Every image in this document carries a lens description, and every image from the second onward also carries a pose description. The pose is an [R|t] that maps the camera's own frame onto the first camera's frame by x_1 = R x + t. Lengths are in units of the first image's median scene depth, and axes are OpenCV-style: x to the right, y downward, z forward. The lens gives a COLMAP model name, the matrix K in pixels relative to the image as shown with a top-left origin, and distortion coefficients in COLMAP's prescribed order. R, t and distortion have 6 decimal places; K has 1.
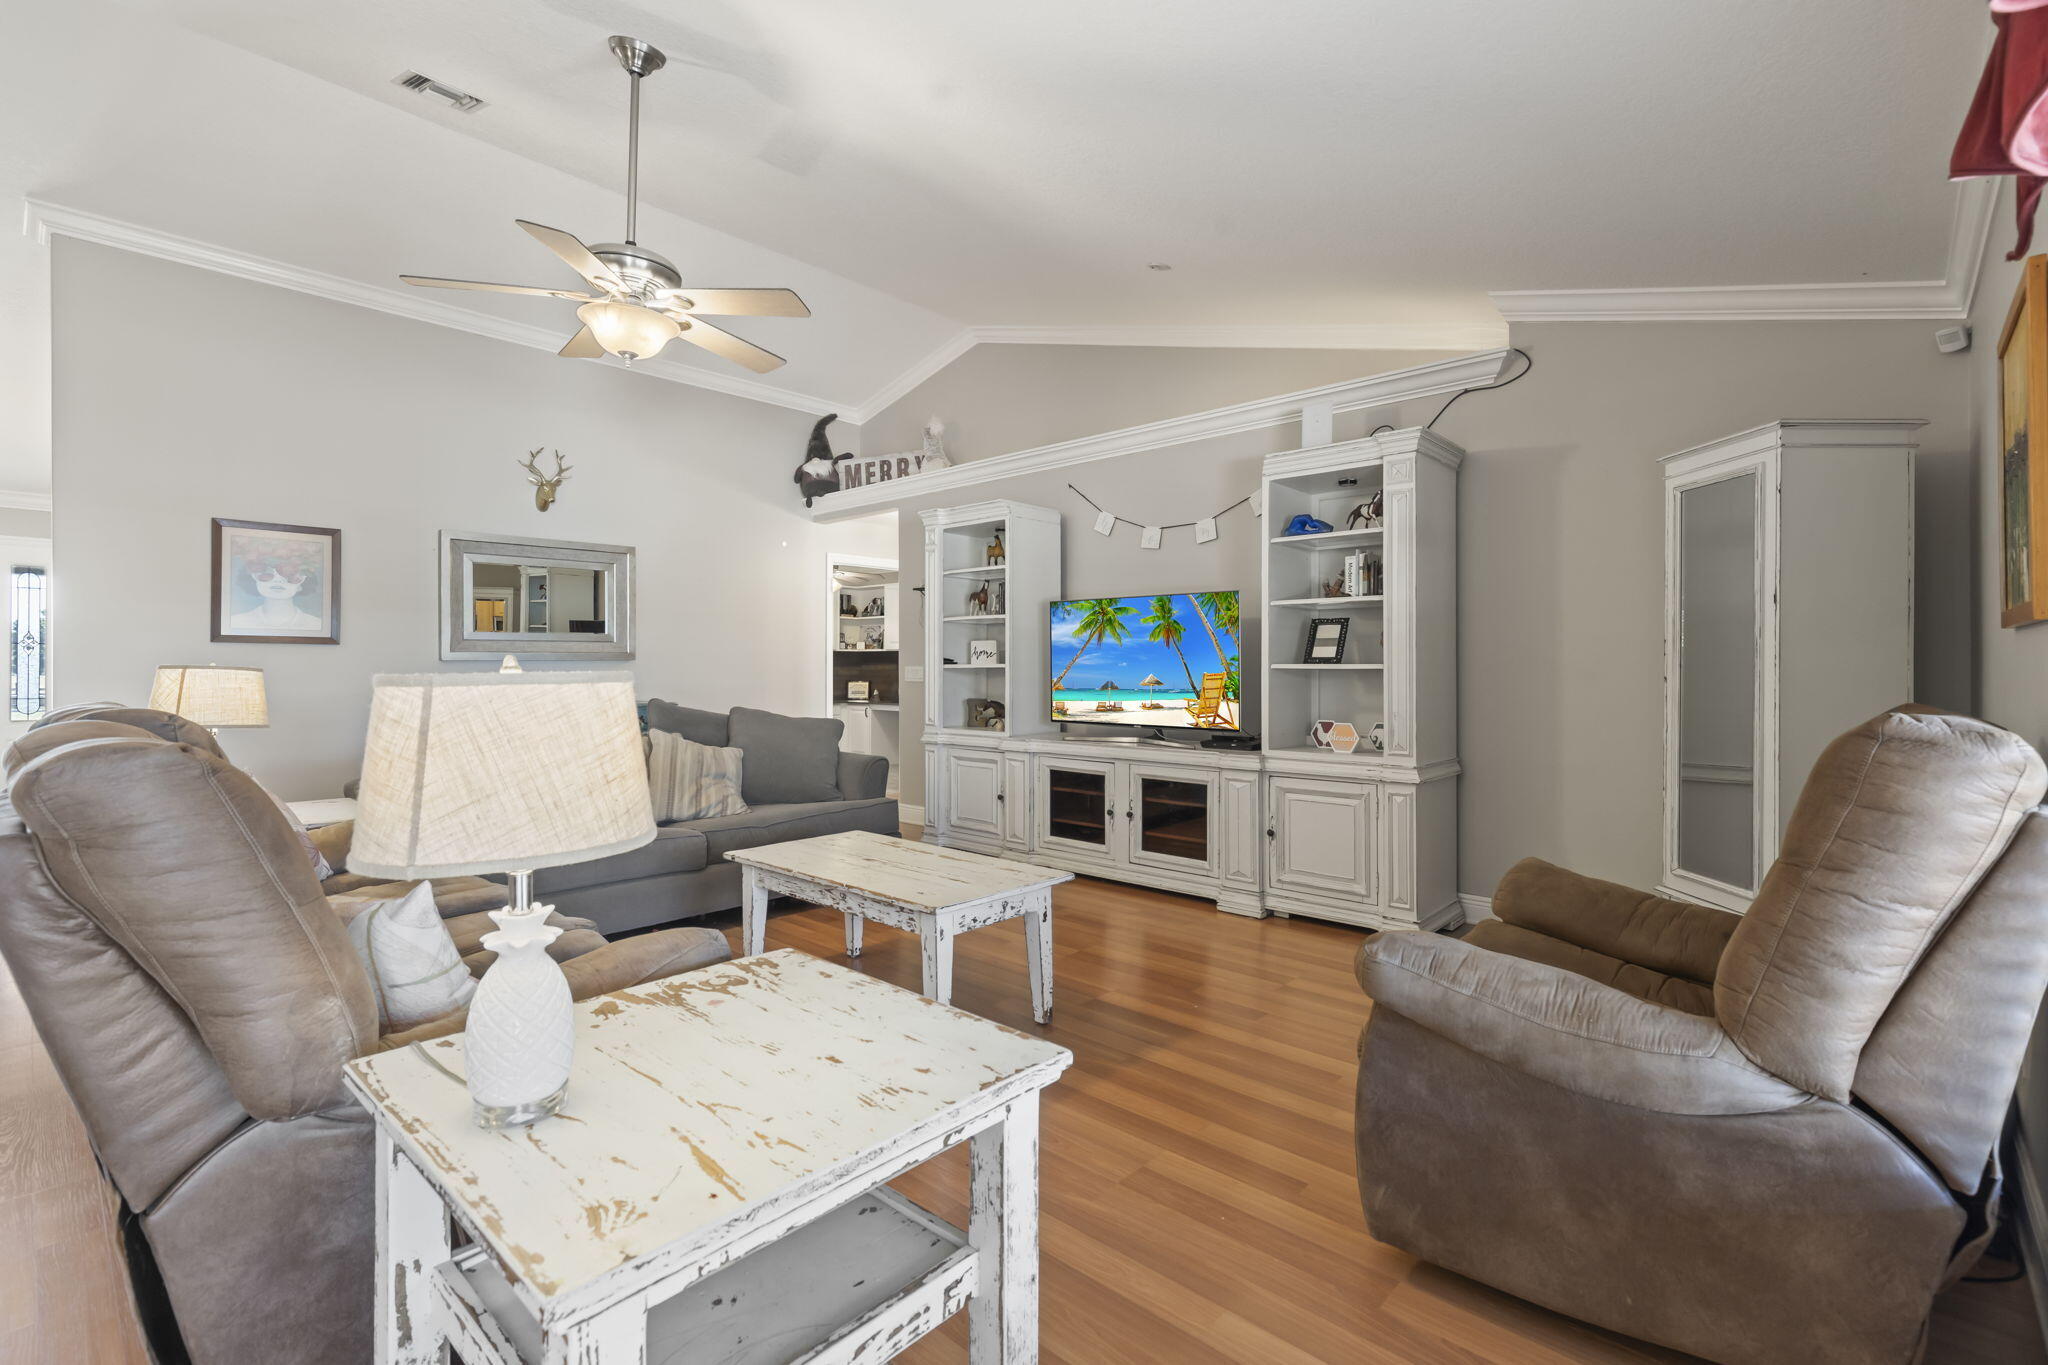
lens RADIAL K [[917.1, 0, 1019.6], [0, 917.1, 669.5], [0, 0, 1]] dist [0.000878, -0.000382]
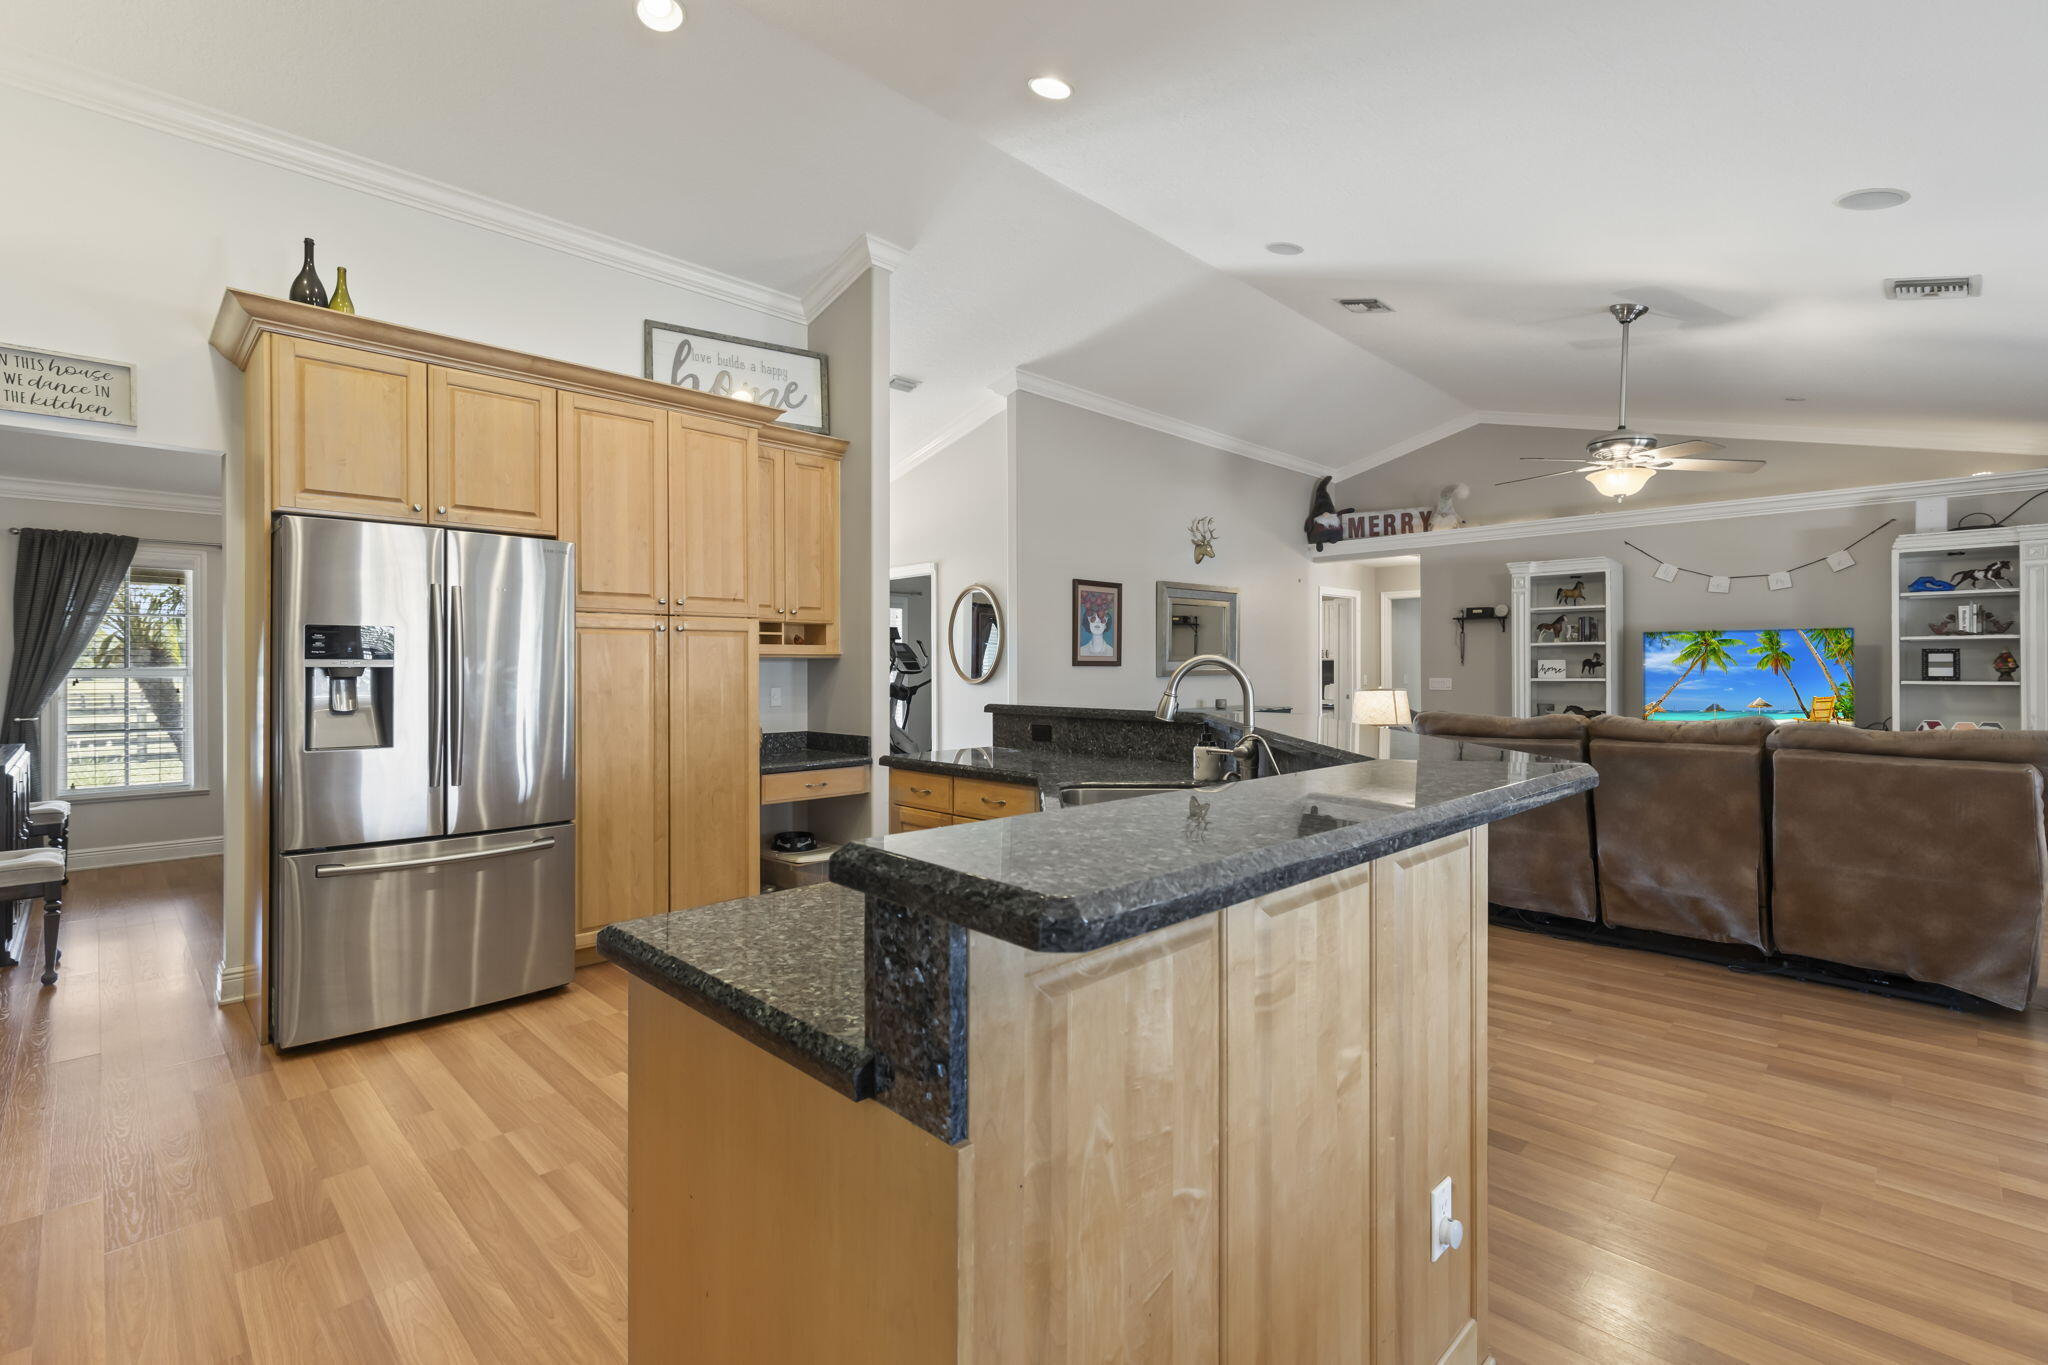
lens RADIAL K [[917.1, 0, 1019.6], [0, 917.1, 669.5], [0, 0, 1]] dist [0.000878, -0.000382]
pose [[0.998945, -0.003263, -0.045807, -0.827847], [0.003277, 0.999995, 0.000235, -0.022546], [0.045806, -0.000384, 0.998950, -0.398476]]
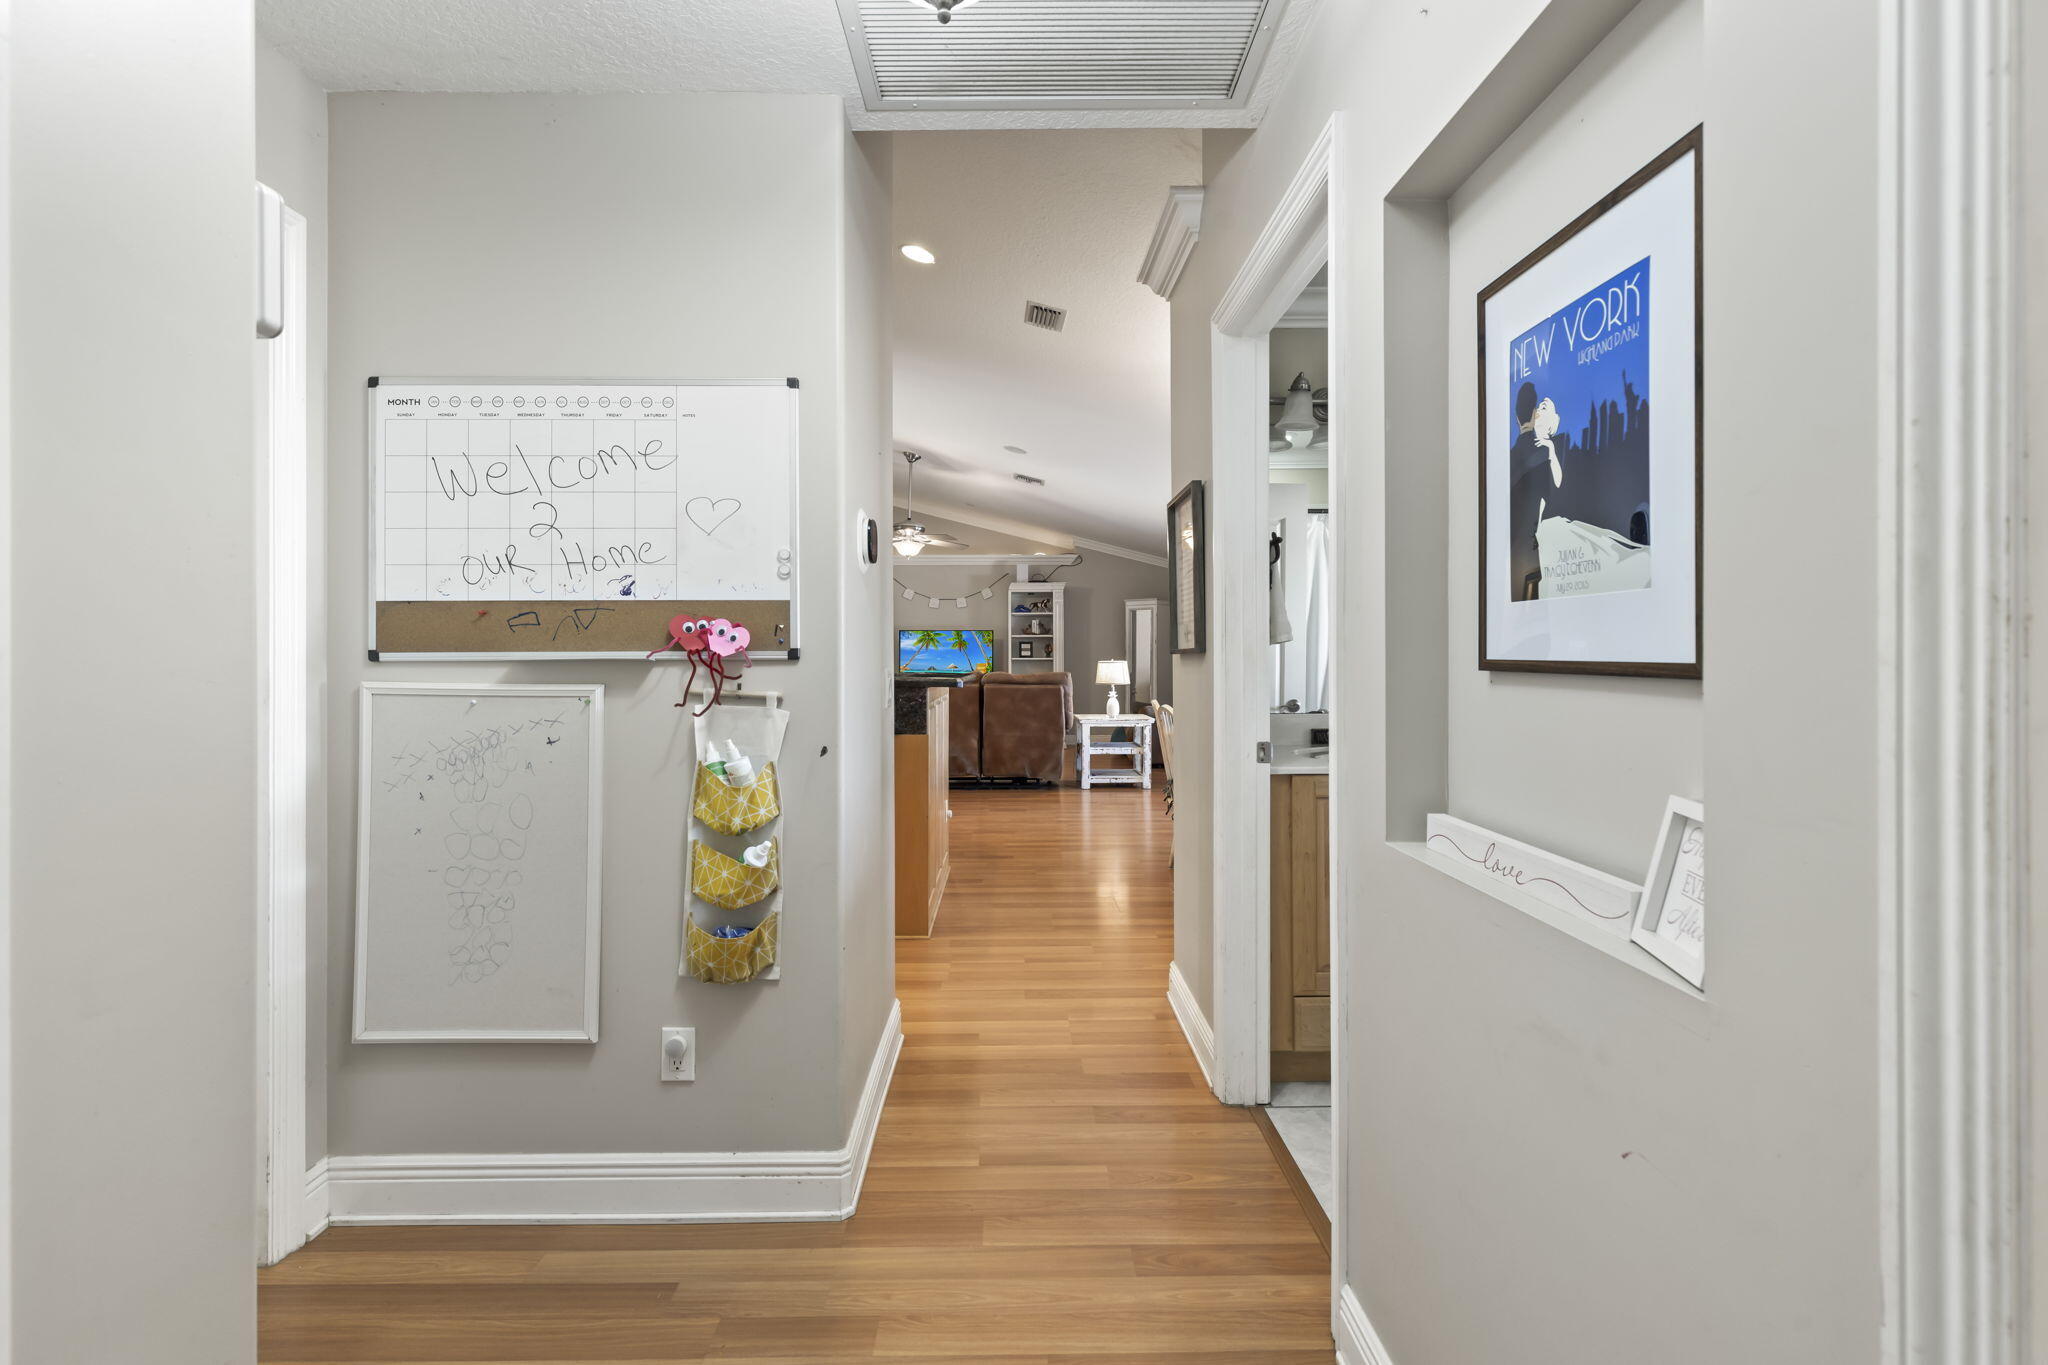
lens RADIAL K [[917.1, 0, 1019.6], [0, 917.1, 669.5], [0, 0, 1]] dist [0.000878, -0.000382]
pose [[0.727861, -0.014114, 0.685579, -1.291876], [0.004664, 0.999867, 0.015633, -0.010951], [-0.685709, -0.008181, 0.727830, -0.835283]]
